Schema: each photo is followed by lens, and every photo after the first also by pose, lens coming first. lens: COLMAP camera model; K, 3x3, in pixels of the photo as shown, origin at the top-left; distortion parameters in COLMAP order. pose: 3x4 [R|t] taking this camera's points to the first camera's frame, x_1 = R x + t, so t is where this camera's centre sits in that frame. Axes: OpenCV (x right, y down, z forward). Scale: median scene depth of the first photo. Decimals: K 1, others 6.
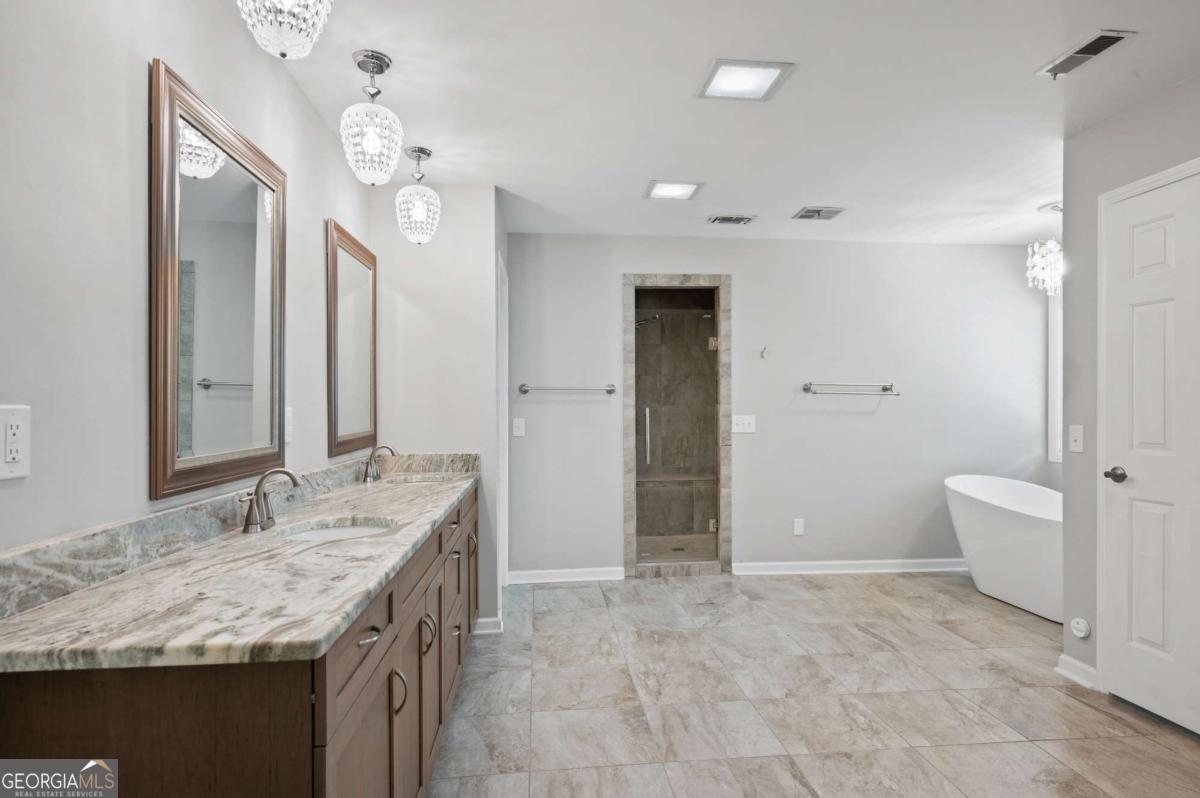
lens RADIAL K [[654.7, 0, 597.3], [0, 654.7, 398.2], [0, 0, 1]] dist [0.001075, 0.000009]
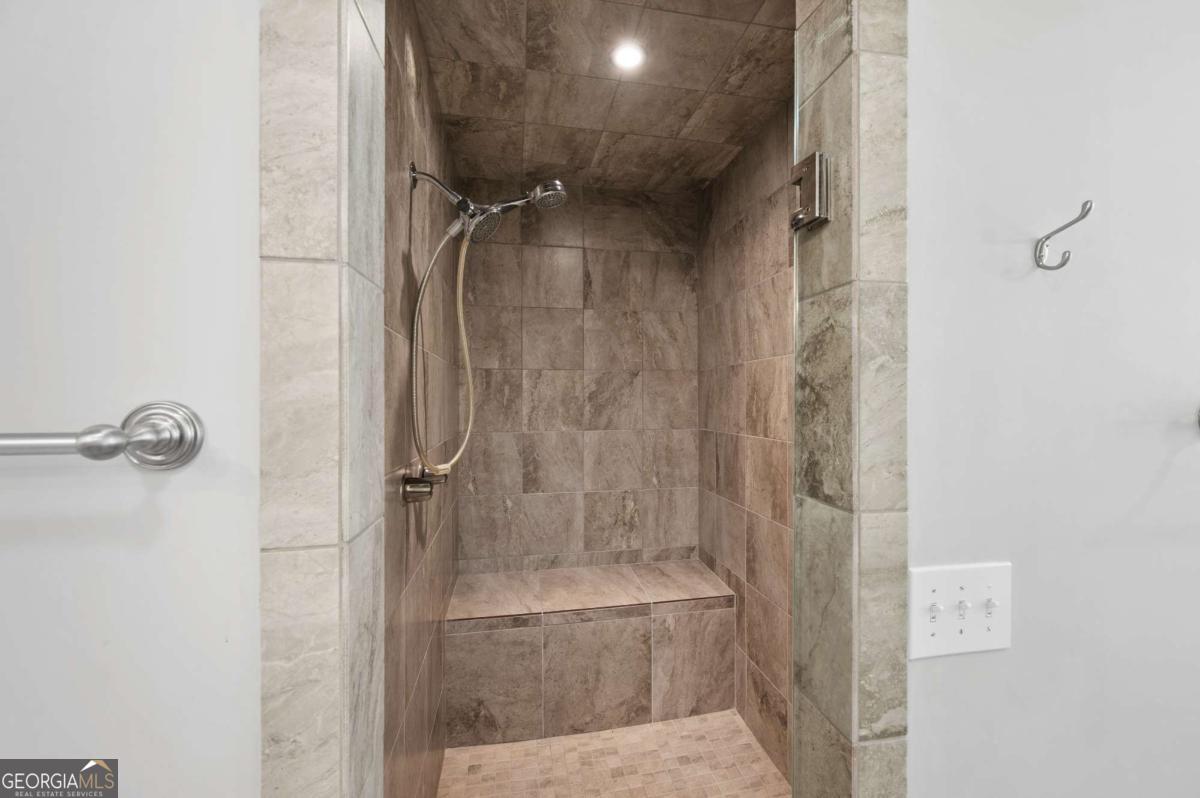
lens RADIAL K [[484.5, 0, 601.5], [0, 484.5, 397.7], [0, 0, 1]] dist [-0.001891, -0.000013]
pose [[0.995425, 0.002029, 0.095529, 0.076227], [-0.002620, 0.999978, 0.006060, -0.016550], [-0.095515, -0.006283, 0.995408, 0.633803]]
